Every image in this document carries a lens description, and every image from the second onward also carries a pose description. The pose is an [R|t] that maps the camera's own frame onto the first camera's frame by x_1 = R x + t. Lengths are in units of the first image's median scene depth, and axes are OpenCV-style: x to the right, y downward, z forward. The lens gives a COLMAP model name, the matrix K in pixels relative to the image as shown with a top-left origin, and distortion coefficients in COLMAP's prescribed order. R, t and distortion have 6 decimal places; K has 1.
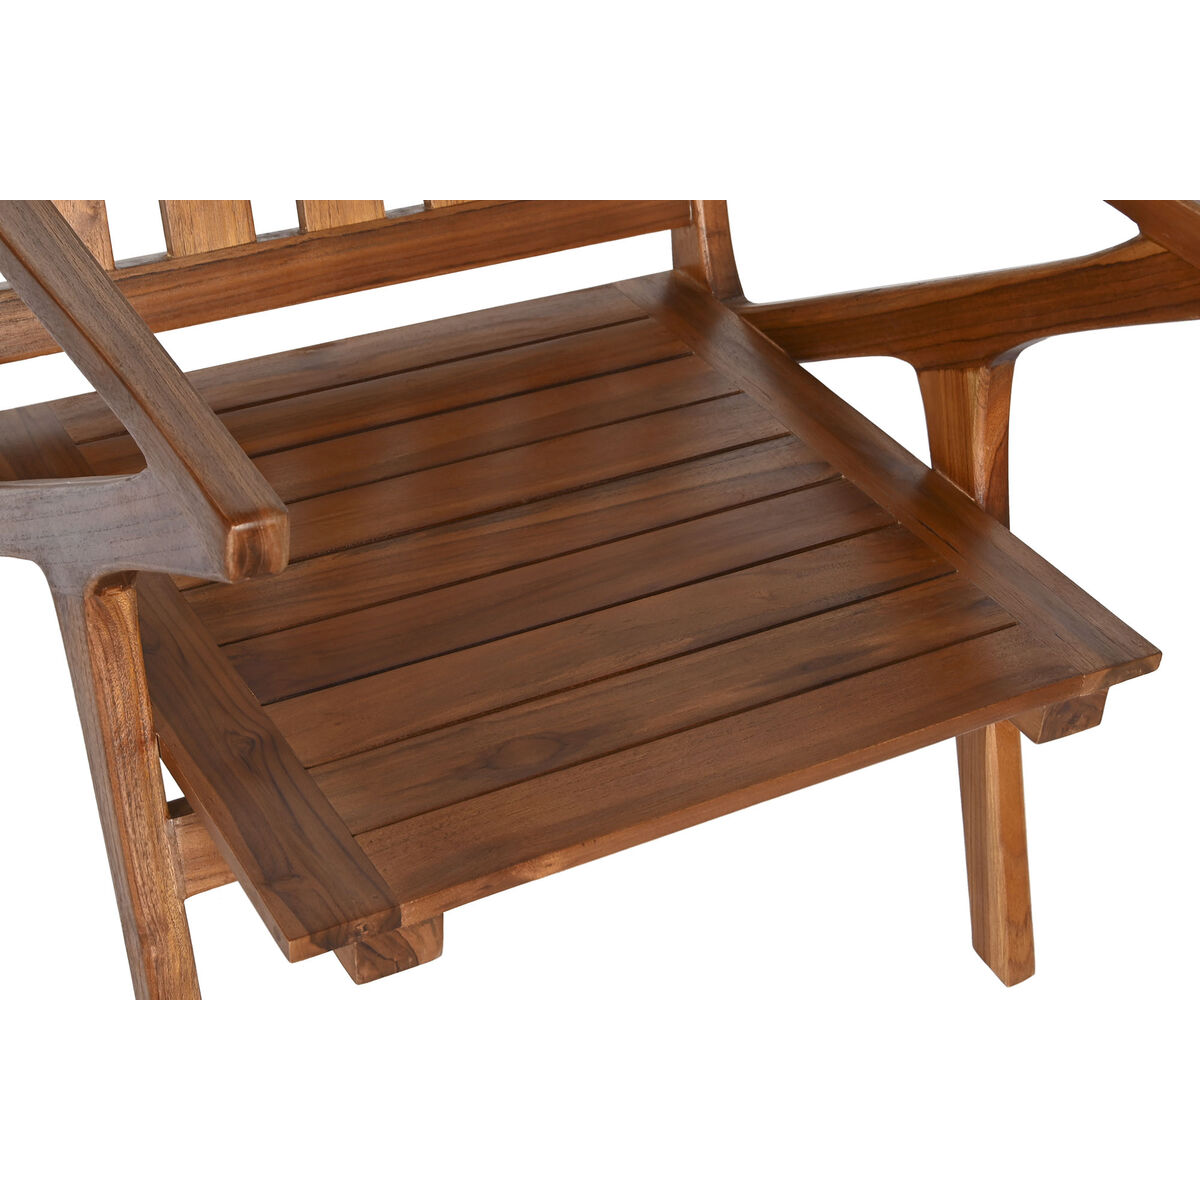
lens RADIAL K [[2213.4, 0, 657.8], [0, 2213.4, 605.1], [0, 0, 1]] dist [-0.045129, 0.000000]
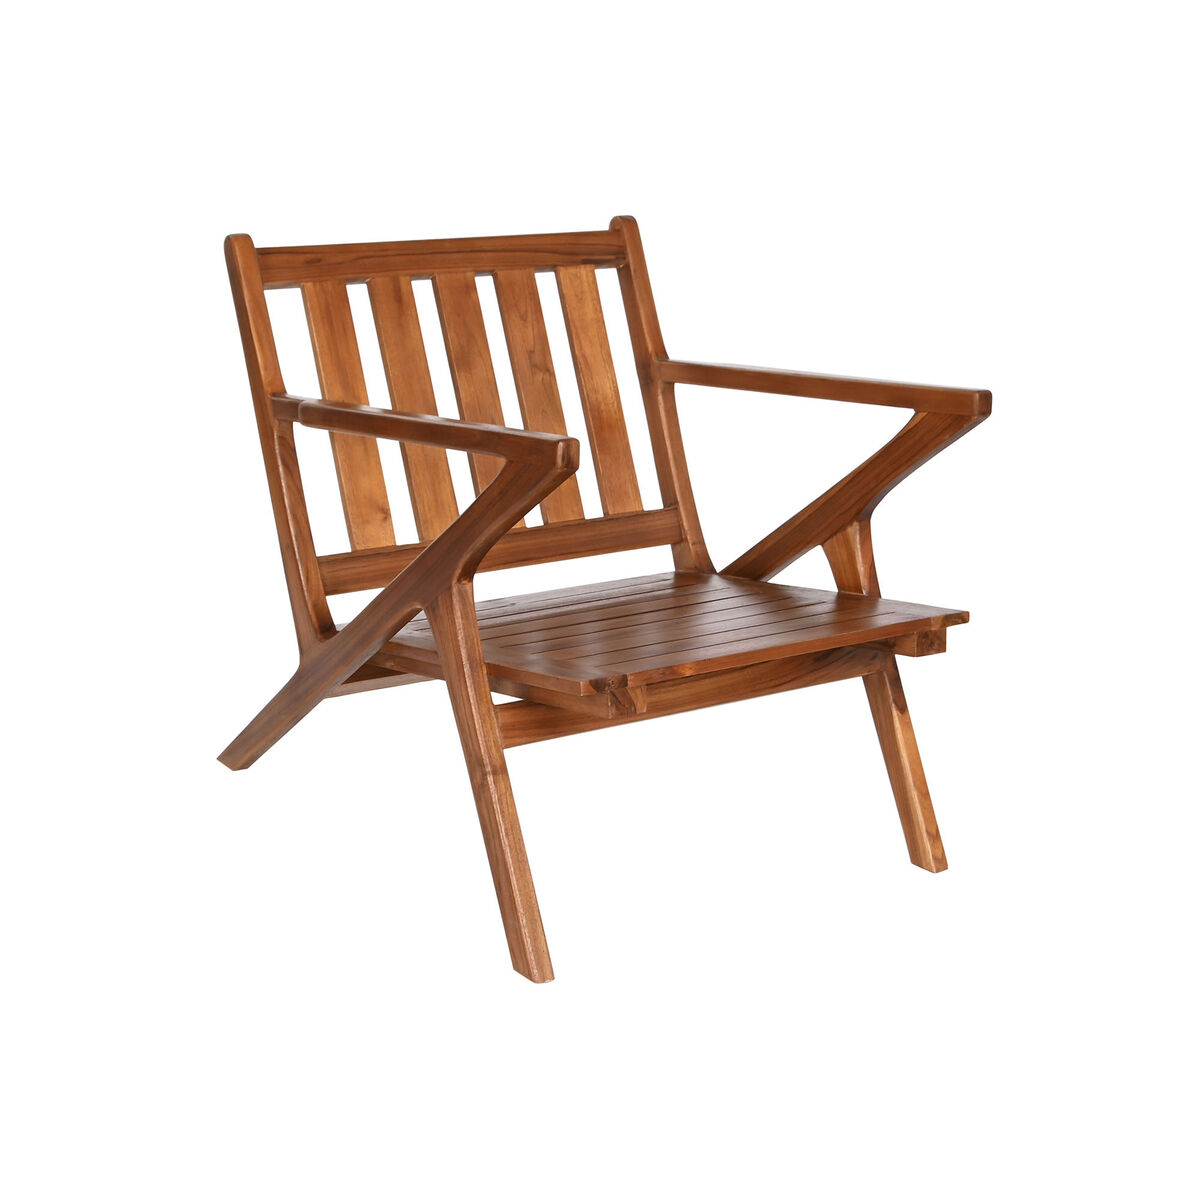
lens RADIAL K [[2443.6, 0, 564.1], [0, 2443.6, 634.3], [0, 0, 1]] dist [0.113758, 0.000000]
pose [[0.991669, -0.113643, 0.060639, -0.287460], [0.128695, 0.893961, -0.429269, 1.008652], [-0.005426, 0.433497, 0.901139, -1.039556]]
